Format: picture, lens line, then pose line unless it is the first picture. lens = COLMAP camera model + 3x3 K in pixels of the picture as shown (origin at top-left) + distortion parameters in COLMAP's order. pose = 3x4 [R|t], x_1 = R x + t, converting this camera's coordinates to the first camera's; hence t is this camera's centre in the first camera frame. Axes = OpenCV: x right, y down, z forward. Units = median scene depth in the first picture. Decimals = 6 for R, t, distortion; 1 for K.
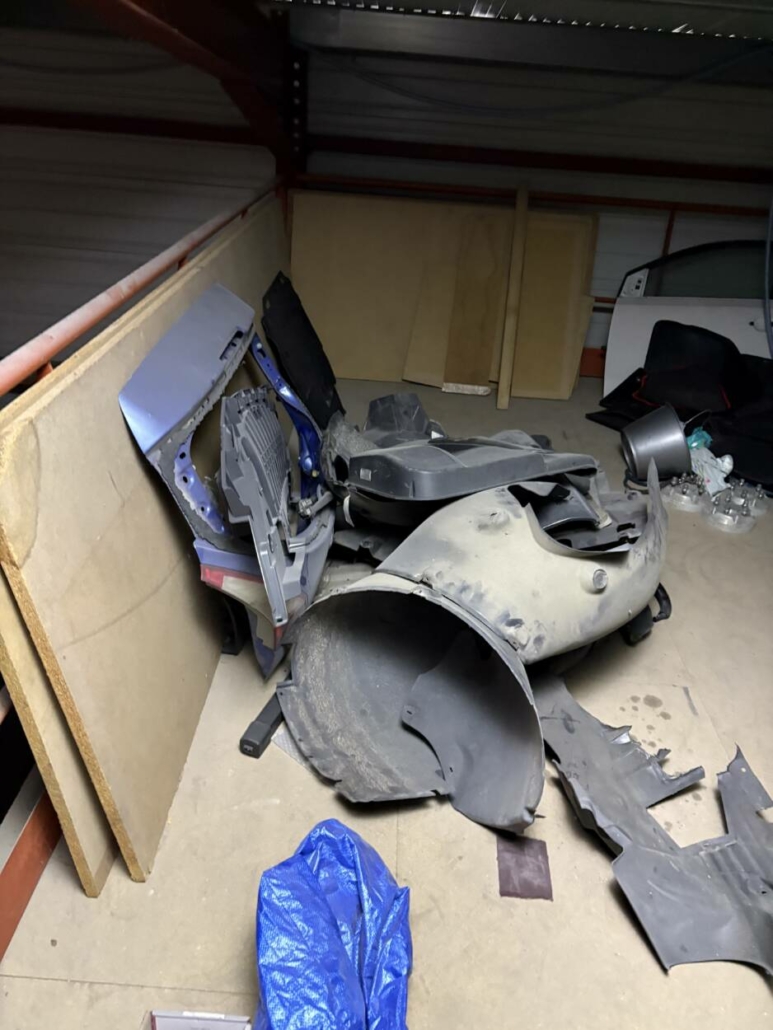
lens RADIAL K [[768.6, 0, 380.8], [0, 768.6, 522.6], [0, 0, 1]] dist [-0.001135, -0.009171]
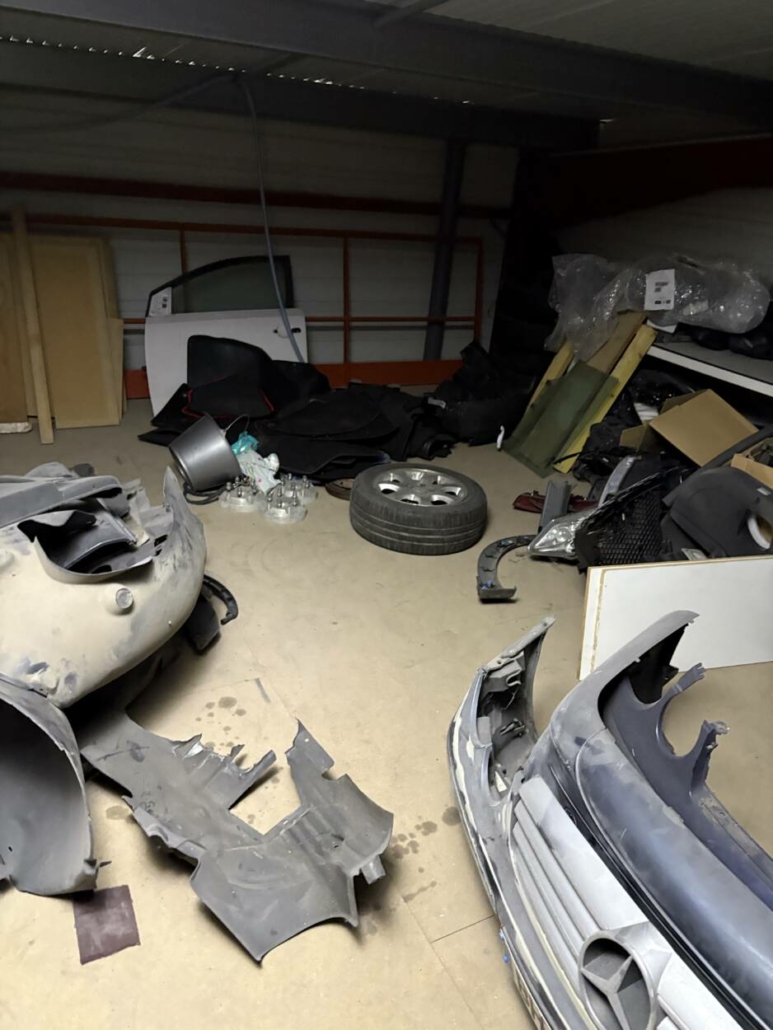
lens RADIAL K [[768.6, 0, 380.8], [0, 768.6, 522.6], [0, 0, 1]] dist [-0.001135, -0.009171]
pose [[0.857889, -0.199135, 0.473679, 0.101376], [0.213241, 0.976695, 0.024399, 0.021106], [-0.467498, 0.080076, 0.880360, -0.005697]]
